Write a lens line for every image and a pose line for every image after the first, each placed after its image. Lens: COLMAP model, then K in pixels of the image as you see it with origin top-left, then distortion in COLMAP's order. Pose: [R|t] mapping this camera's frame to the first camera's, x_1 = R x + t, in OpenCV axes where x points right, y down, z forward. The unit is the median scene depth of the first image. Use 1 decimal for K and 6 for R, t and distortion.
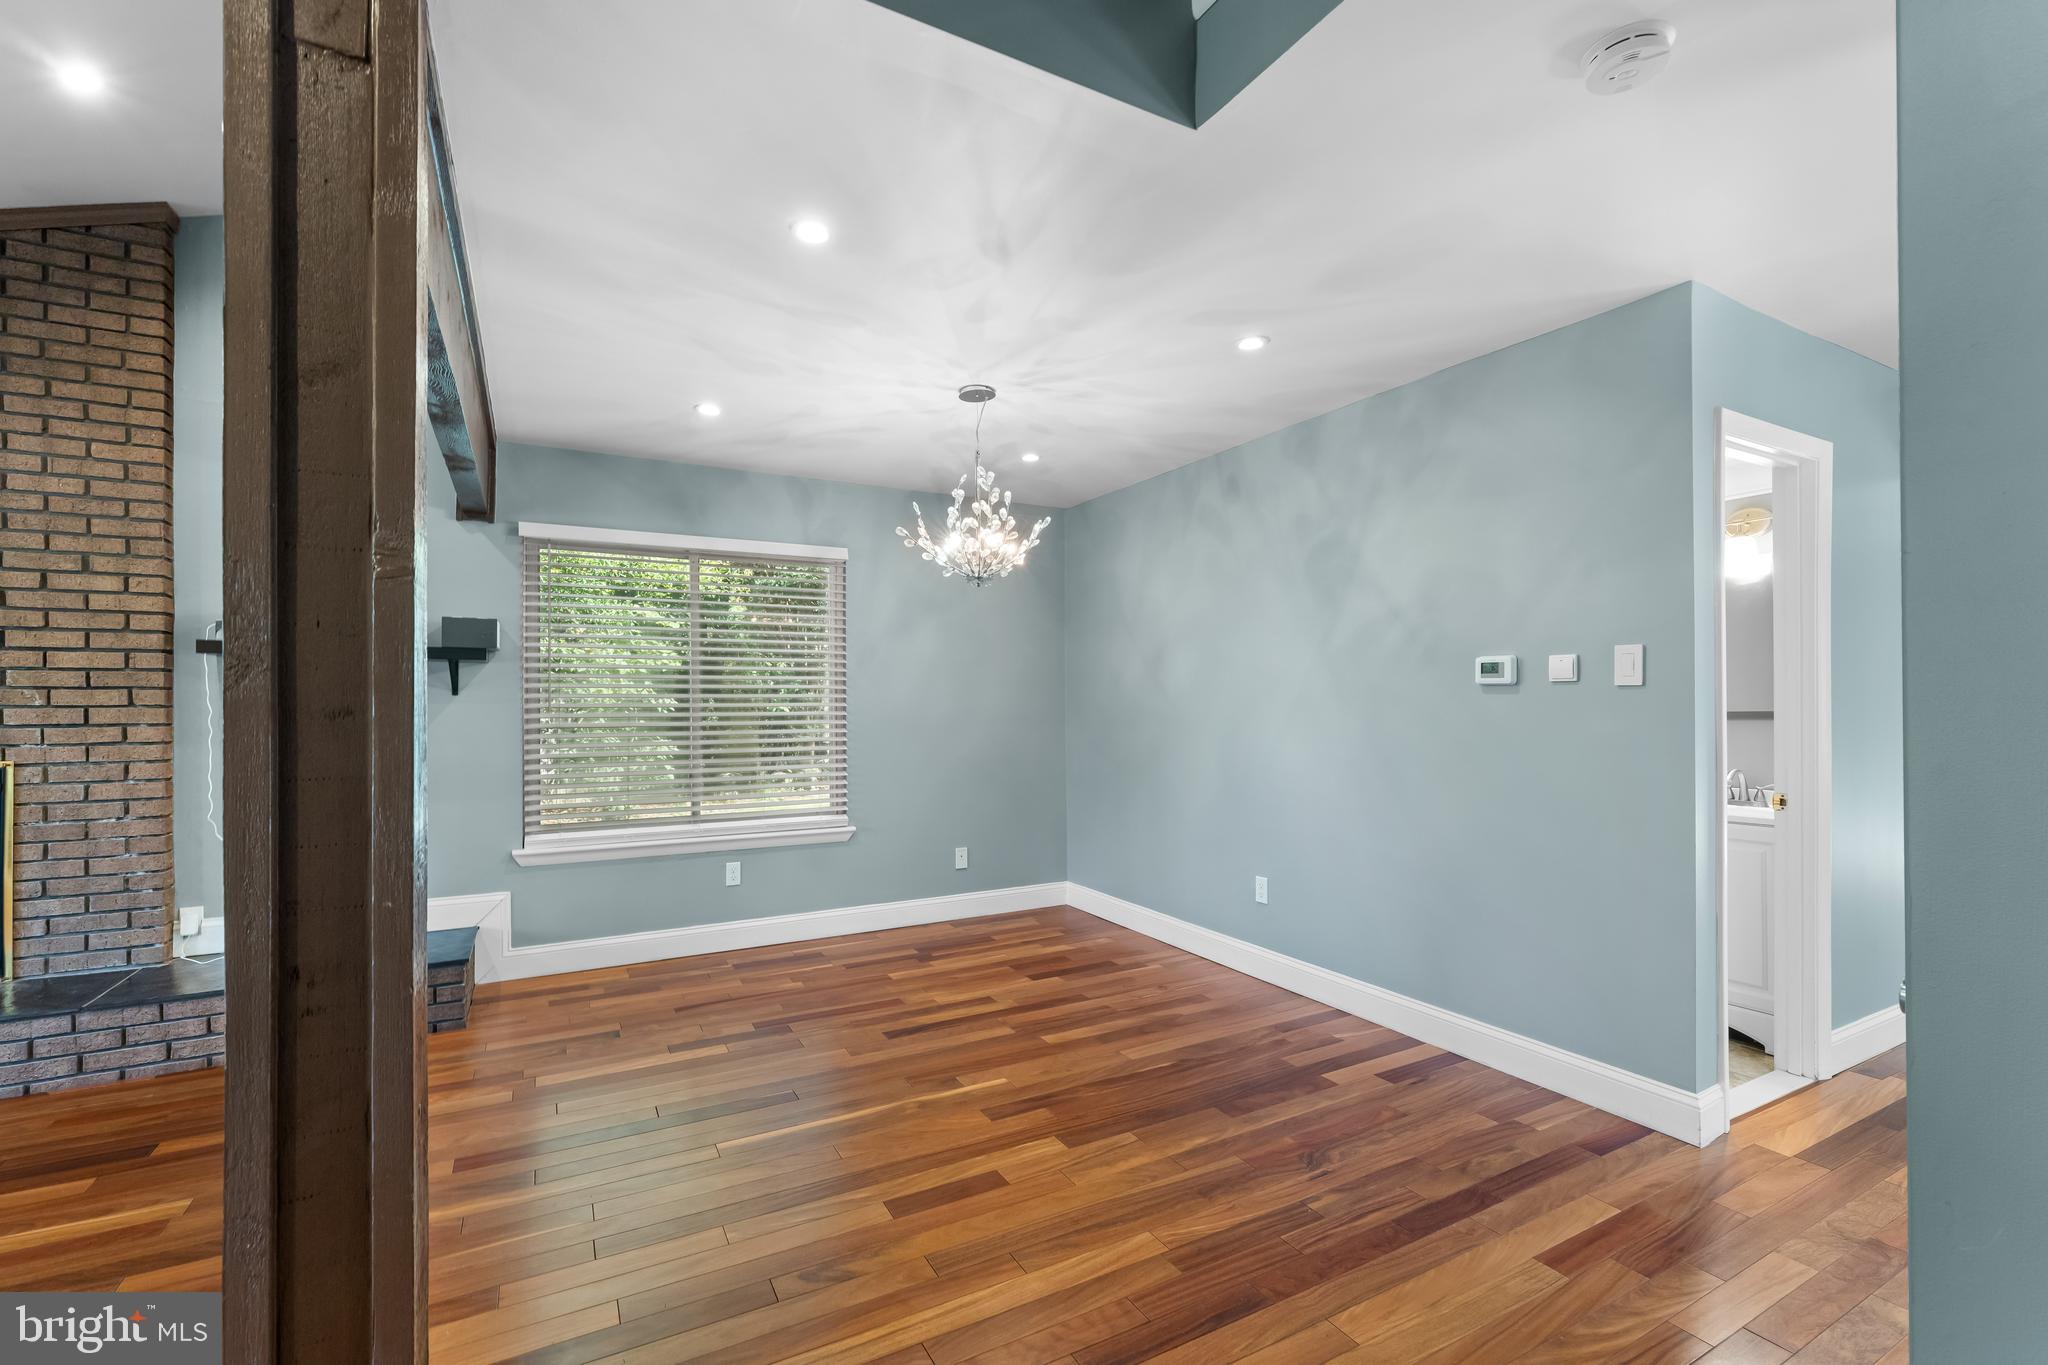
lens RADIAL K [[871.0, 0, 1023.7], [0, 871.0, 697.7], [0, 0, 1]] dist [-0.004854, 0.001429]
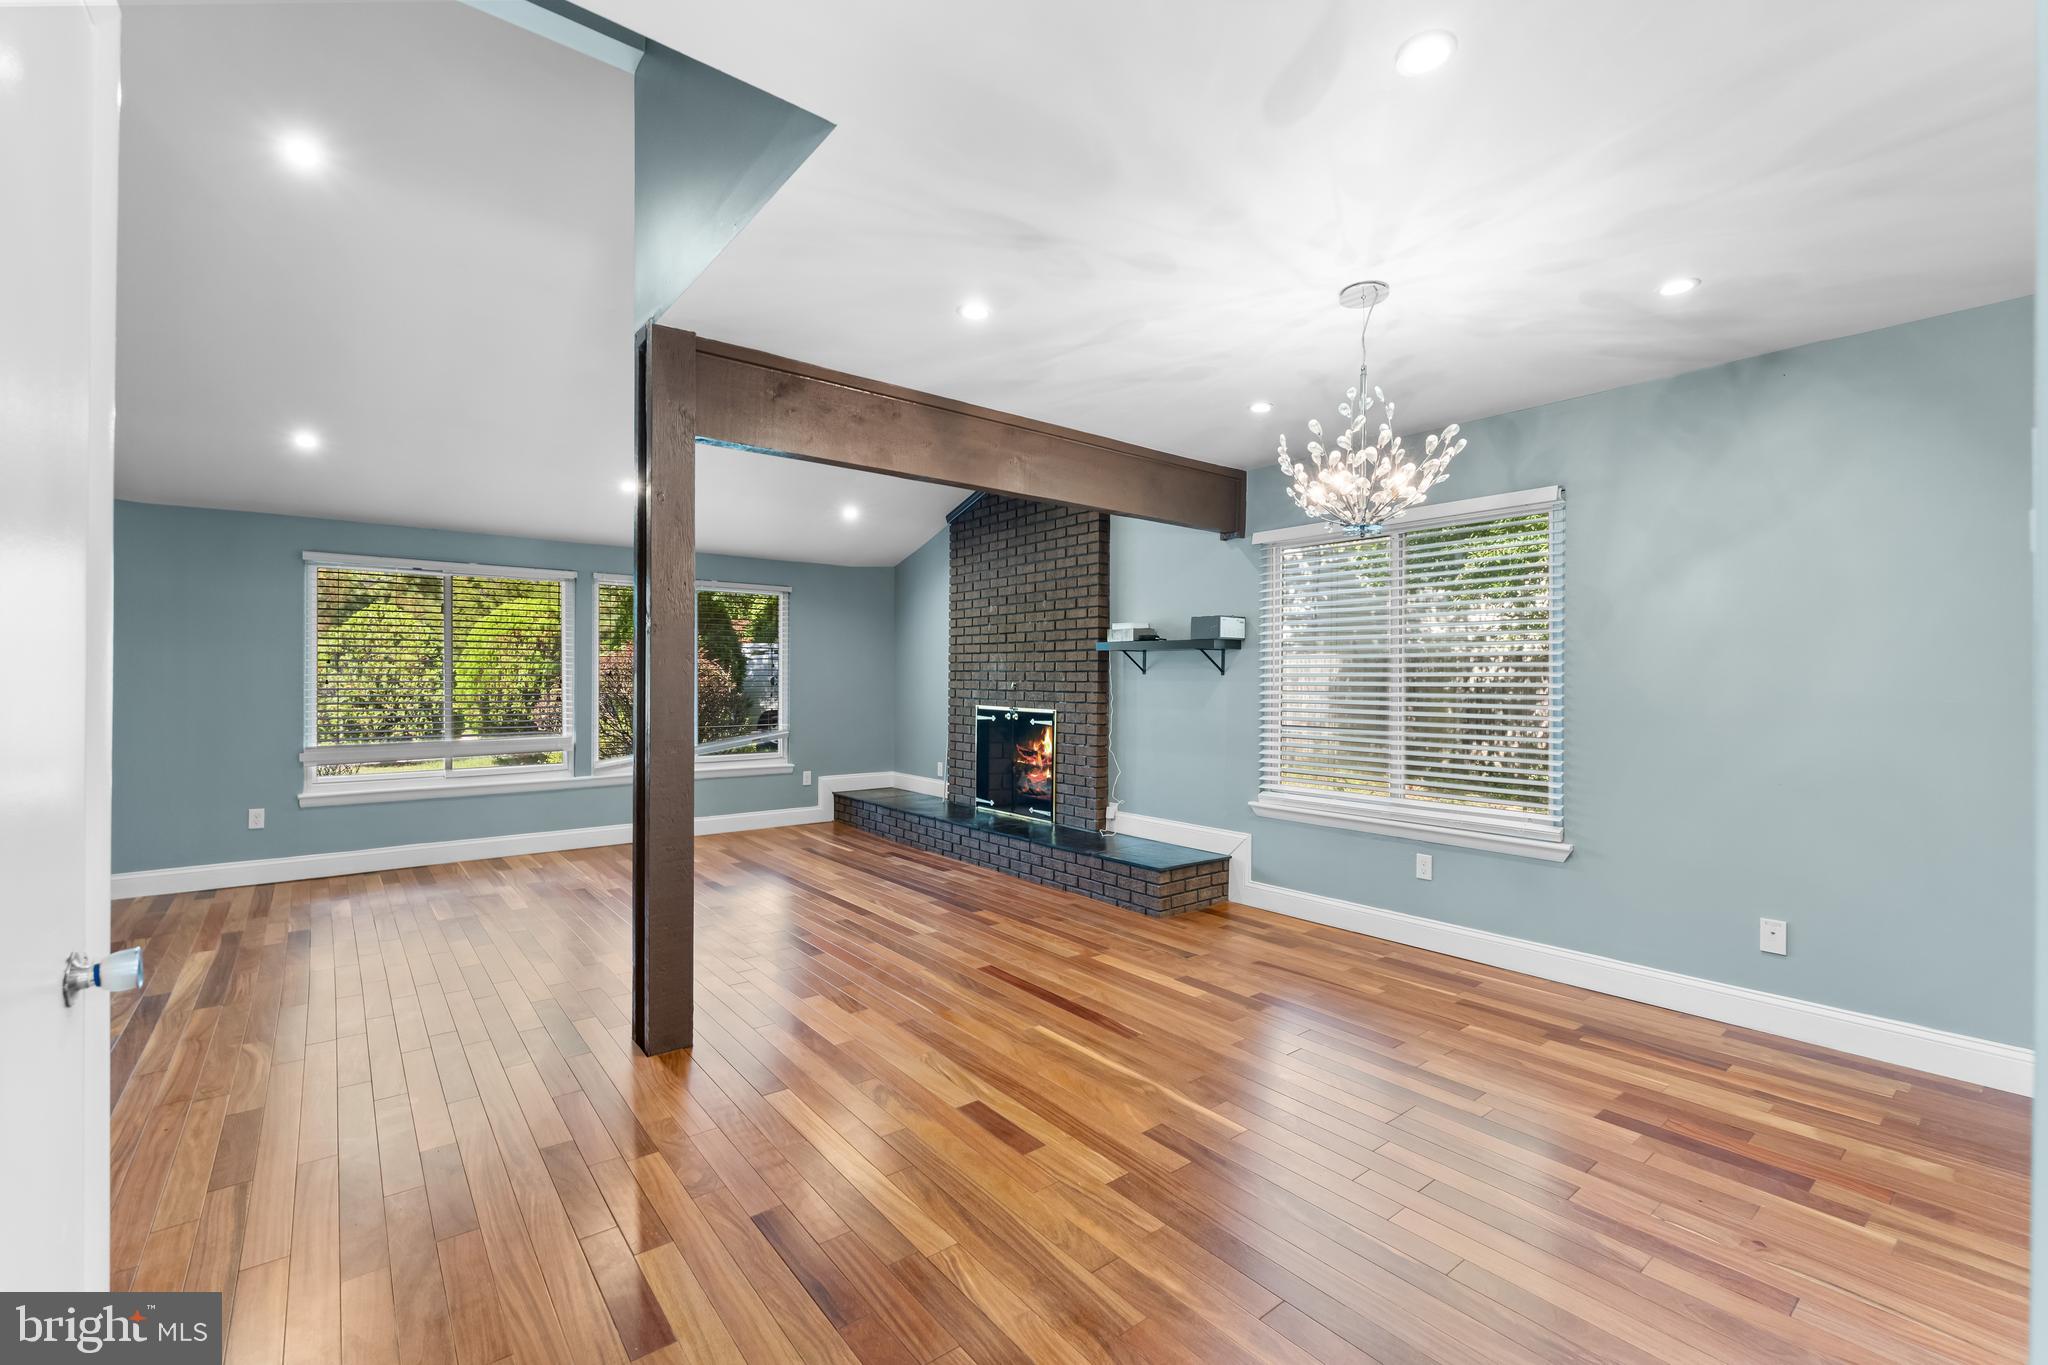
lens RADIAL K [[871.0, 0, 1026.9], [0, 871.0, 666.9], [0, 0, 1]] dist [-0.004854, 0.001429]
pose [[0.172246, -0.011465, -0.984987, 0.690607], [0.000720, 0.999933, -0.011513, 0.000060], [0.985054, 0.001274, 0.172243, 0.575404]]
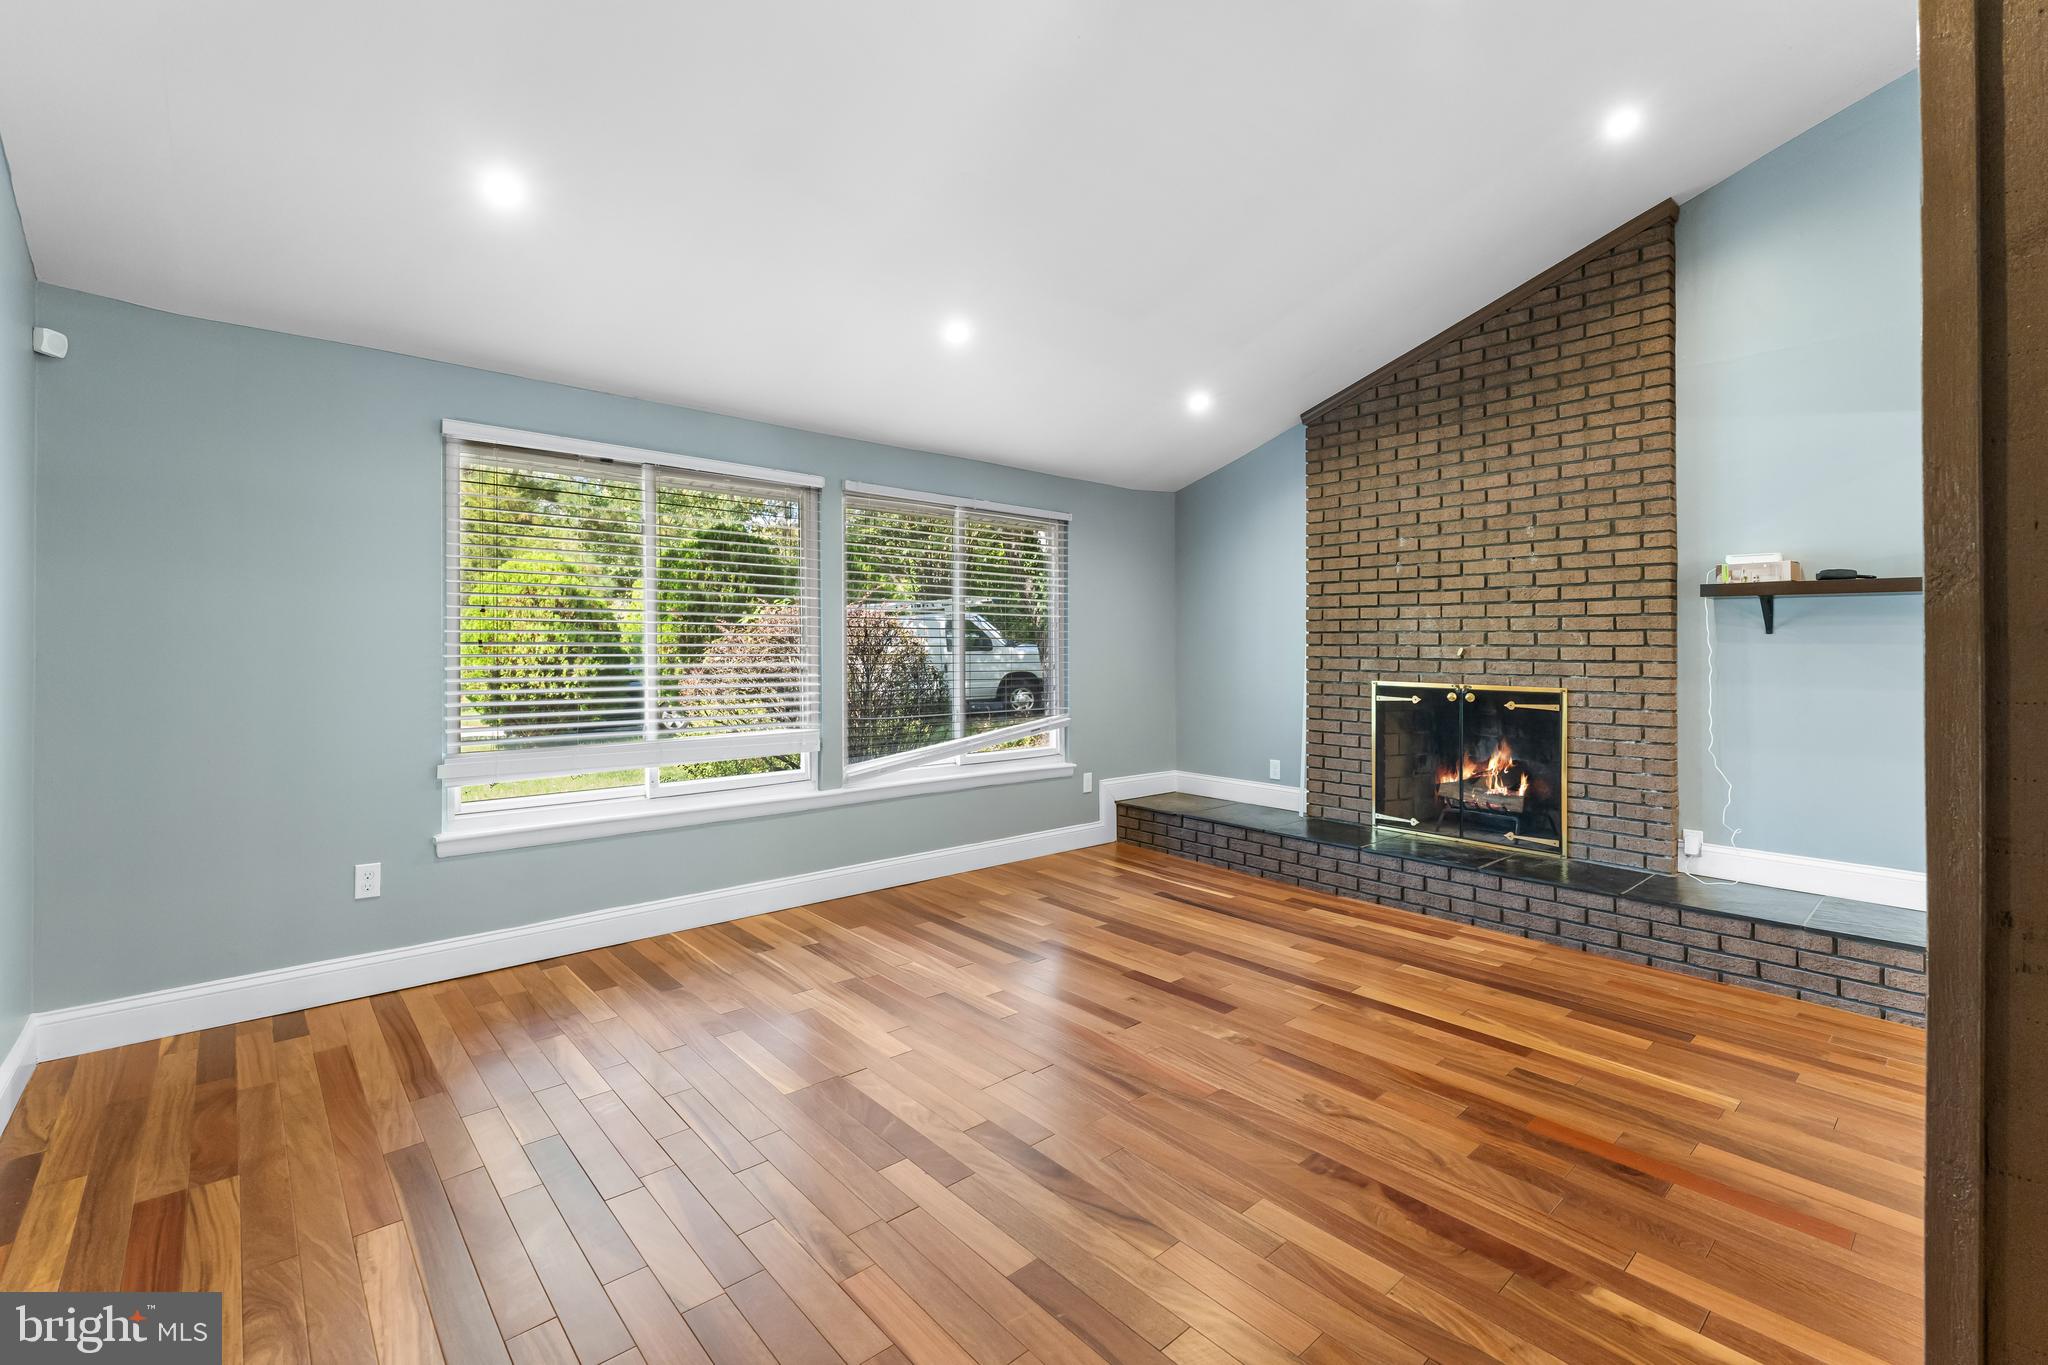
lens RADIAL K [[871.0, 0, 1013.2], [0, 871.0, 649.7], [0, 0, 1]] dist [-0.004854, 0.001429]
pose [[0.222467, -0.001025, -0.974940, -0.085208], [-0.002484, 0.999996, -0.001618, 0.019155], [0.974937, 0.002781, 0.222464, -0.082512]]
